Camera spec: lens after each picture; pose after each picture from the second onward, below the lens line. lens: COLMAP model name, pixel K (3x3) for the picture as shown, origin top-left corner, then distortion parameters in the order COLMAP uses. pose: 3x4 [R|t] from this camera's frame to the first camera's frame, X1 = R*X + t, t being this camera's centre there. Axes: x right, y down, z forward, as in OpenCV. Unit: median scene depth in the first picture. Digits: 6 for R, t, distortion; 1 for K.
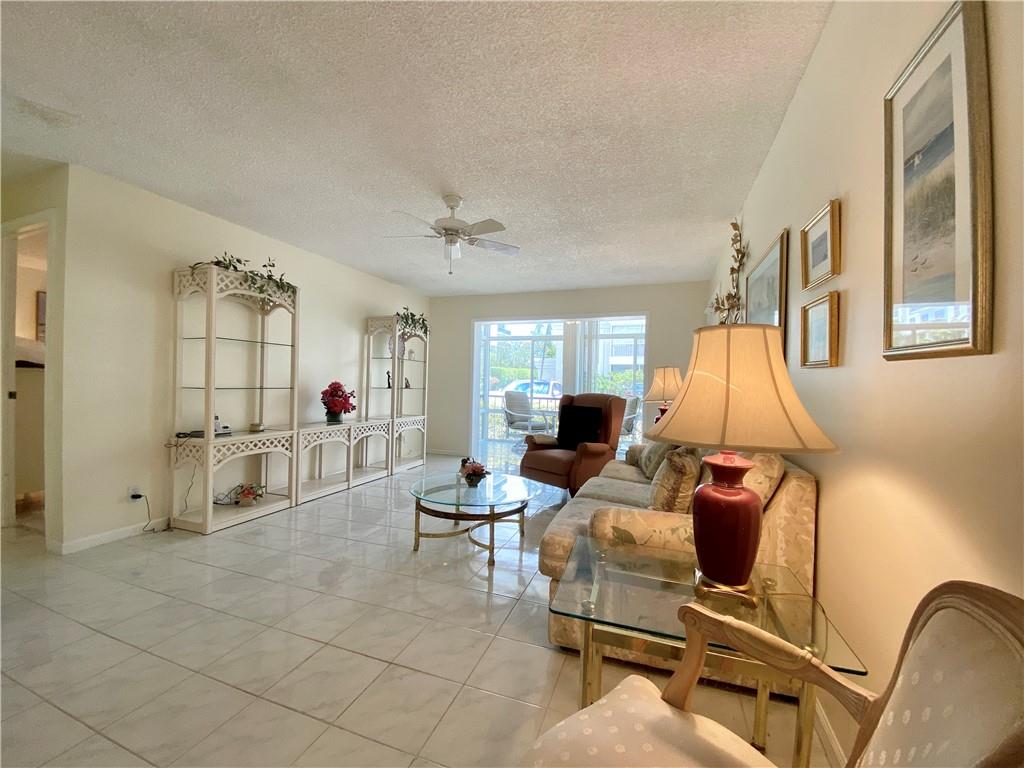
lens RADIAL K [[416.3, 0, 483.8], [0, 416.3, 383.7], [0, 0, 1]] dist [0.018212, -0.023633]
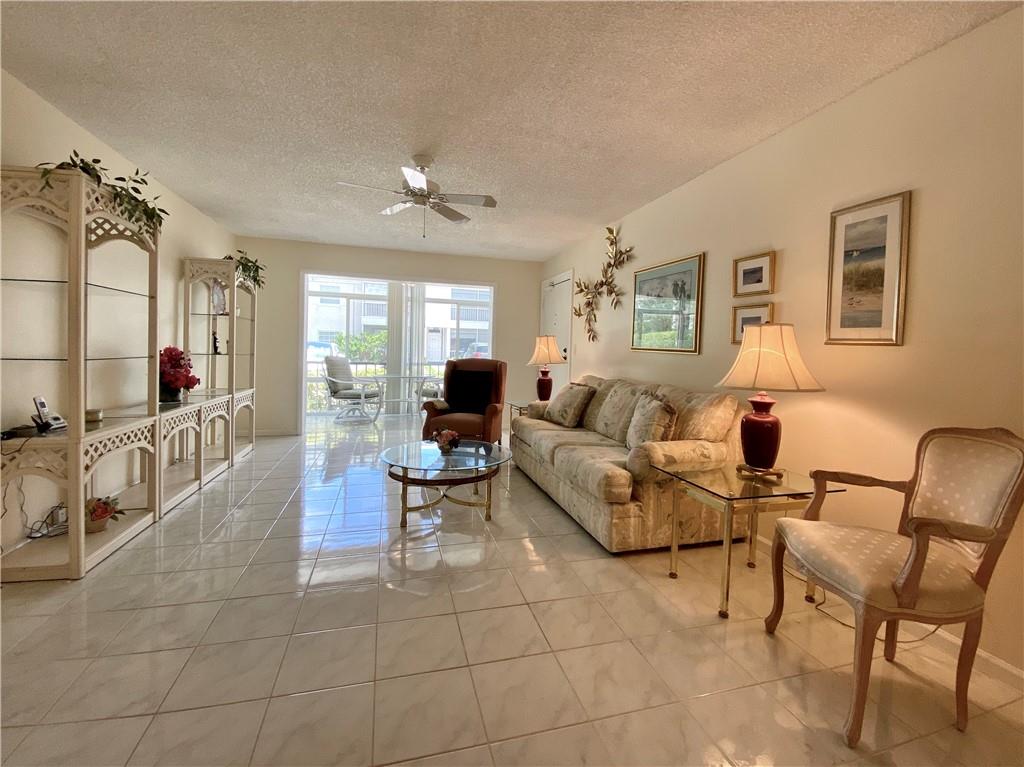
lens RADIAL K [[446.1, 0, 513.0], [0, 446.1, 361.4], [0, 0, 1]] dist [0.002664, -0.018699]
pose [[0.808340, -0.015055, 0.588523, -0.408817], [-0.005181, 0.999452, 0.032682, -0.009255], [-0.588693, -0.029467, 0.807819, 0.032175]]
